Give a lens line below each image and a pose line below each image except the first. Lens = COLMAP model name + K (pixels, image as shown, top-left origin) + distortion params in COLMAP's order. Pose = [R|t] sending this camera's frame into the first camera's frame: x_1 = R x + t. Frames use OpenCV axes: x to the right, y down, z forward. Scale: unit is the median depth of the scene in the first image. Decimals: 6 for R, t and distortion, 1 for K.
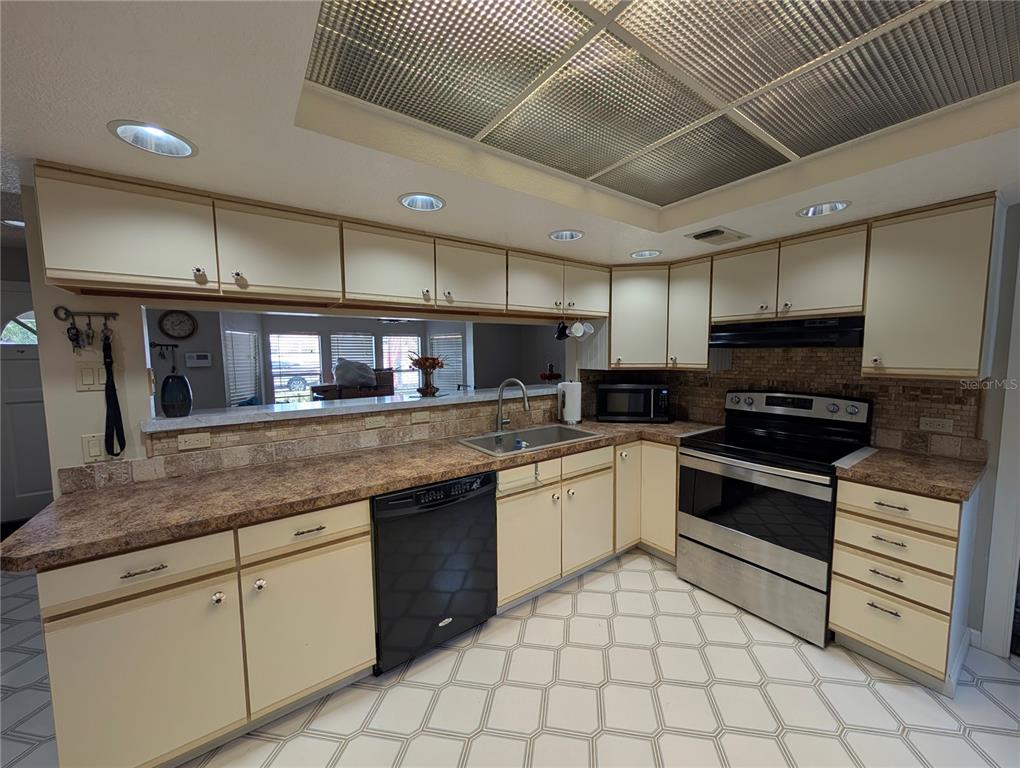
lens RADIAL K [[385.2, 0, 512.1], [0, 385.2, 384.2], [0, 0, 1]] dist [0.000003, 0.000281]
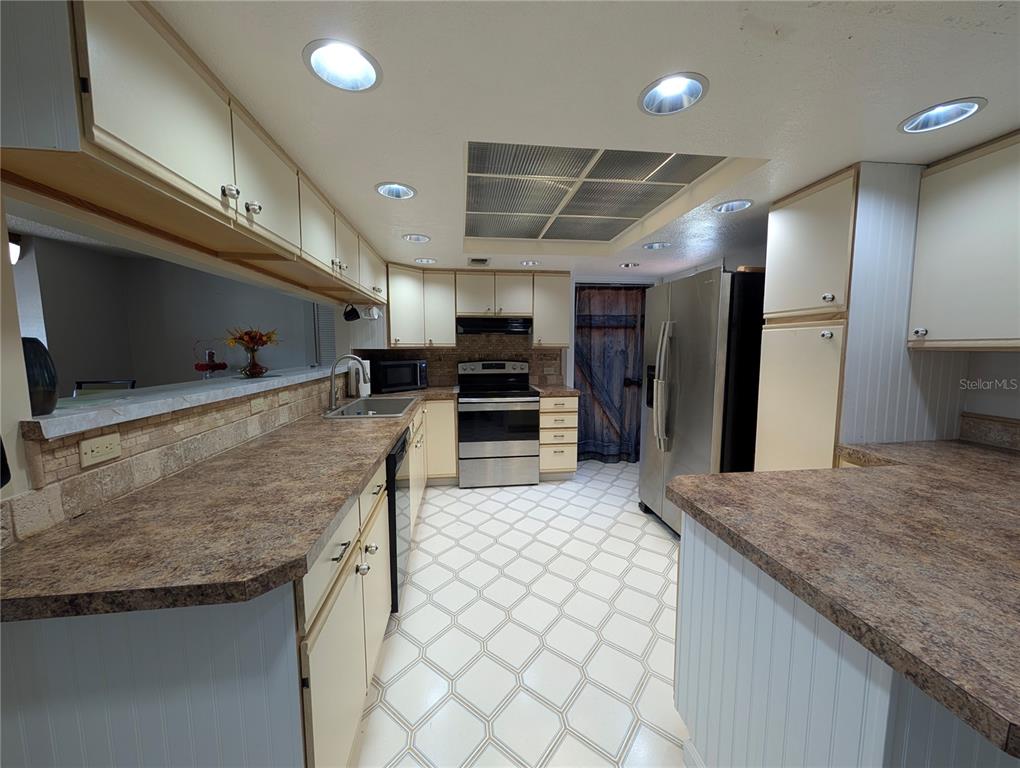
lens RADIAL K [[385.2, 0, 512.0], [0, 385.2, 383.9], [0, 0, 1]] dist [0.000003, 0.000281]
pose [[0.473063, -0.077470, 0.877616, -0.936417], [0.068214, 0.996357, 0.051182, 0.054442], [-0.878384, 0.035654, 0.476624, 0.142942]]
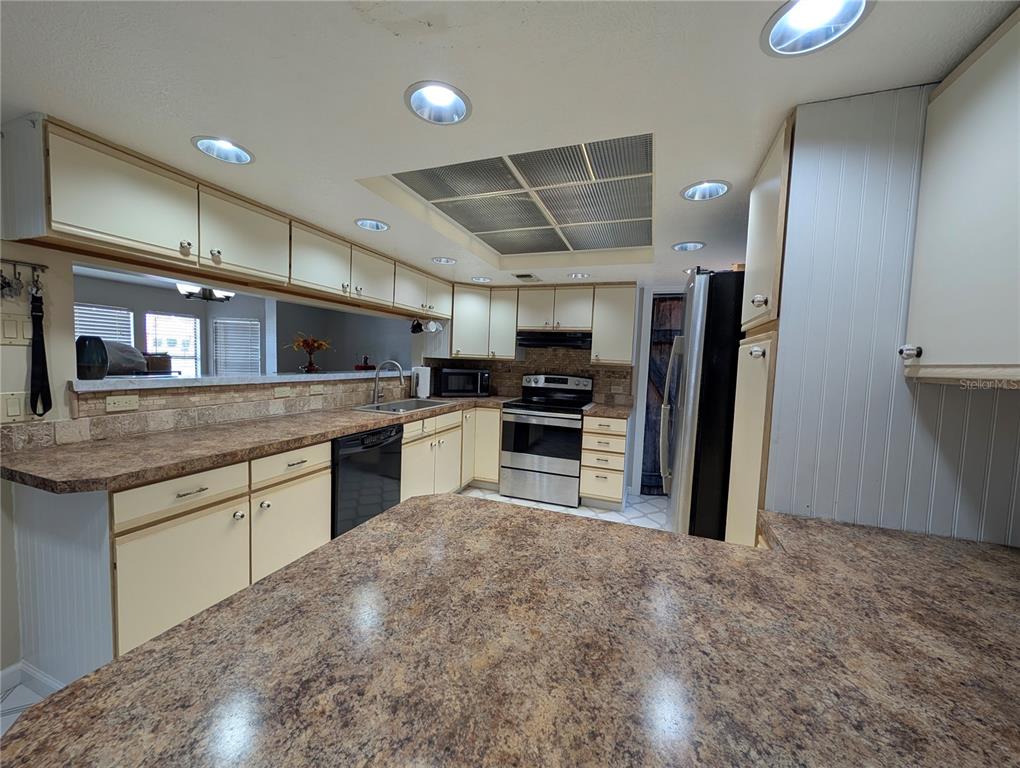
lens RADIAL K [[385.2, 0, 512.2], [0, 385.2, 383.8], [0, 0, 1]] dist [0.000003, 0.000281]
pose [[0.824006, 0.005780, 0.566552, -0.503569], [-0.001975, 0.999971, -0.007329, 0.092583], [-0.566578, 0.004921, 0.823994, -0.358413]]
